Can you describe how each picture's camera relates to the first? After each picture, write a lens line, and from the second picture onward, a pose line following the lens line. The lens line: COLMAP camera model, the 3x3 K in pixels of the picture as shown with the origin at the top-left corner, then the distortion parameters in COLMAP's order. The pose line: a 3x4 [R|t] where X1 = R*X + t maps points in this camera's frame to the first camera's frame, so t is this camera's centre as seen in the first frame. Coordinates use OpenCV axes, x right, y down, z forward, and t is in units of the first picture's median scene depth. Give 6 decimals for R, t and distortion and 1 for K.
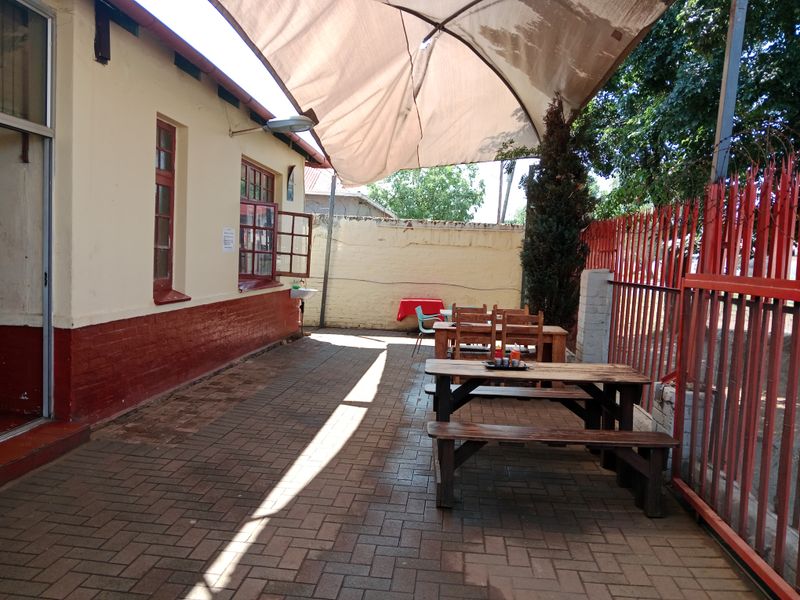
lens RADIAL K [[627.2, 0, 408.1], [0, 627.2, 300.6], [0, 0, 1]] dist [0.012532, -0.029320]
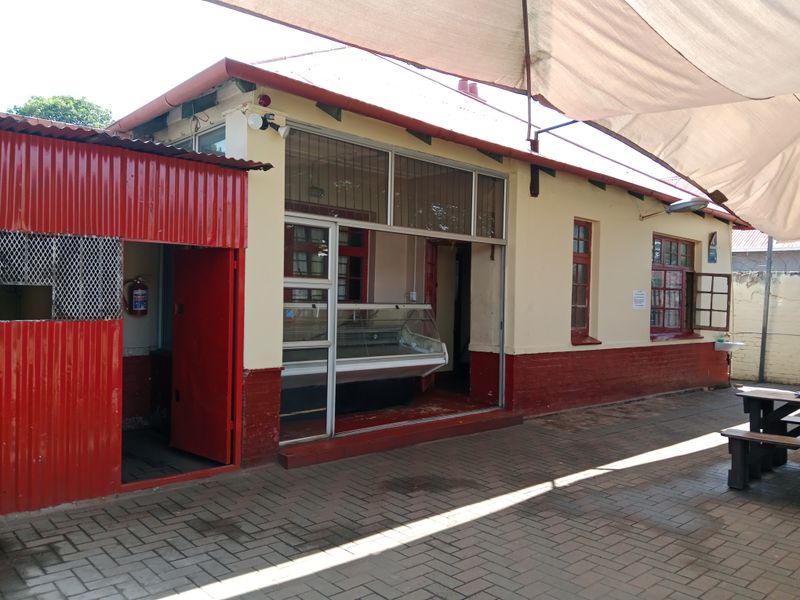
lens RADIAL K [[627.2, 0, 399.5], [0, 627.2, 302.2], [0, 0, 1]] dist [0.012532, -0.029320]
pose [[0.729230, -0.028078, -0.683692, 0.238429], [-0.036590, 0.996128, -0.079936, 0.029731], [0.683290, 0.083308, 0.725379, -0.269224]]
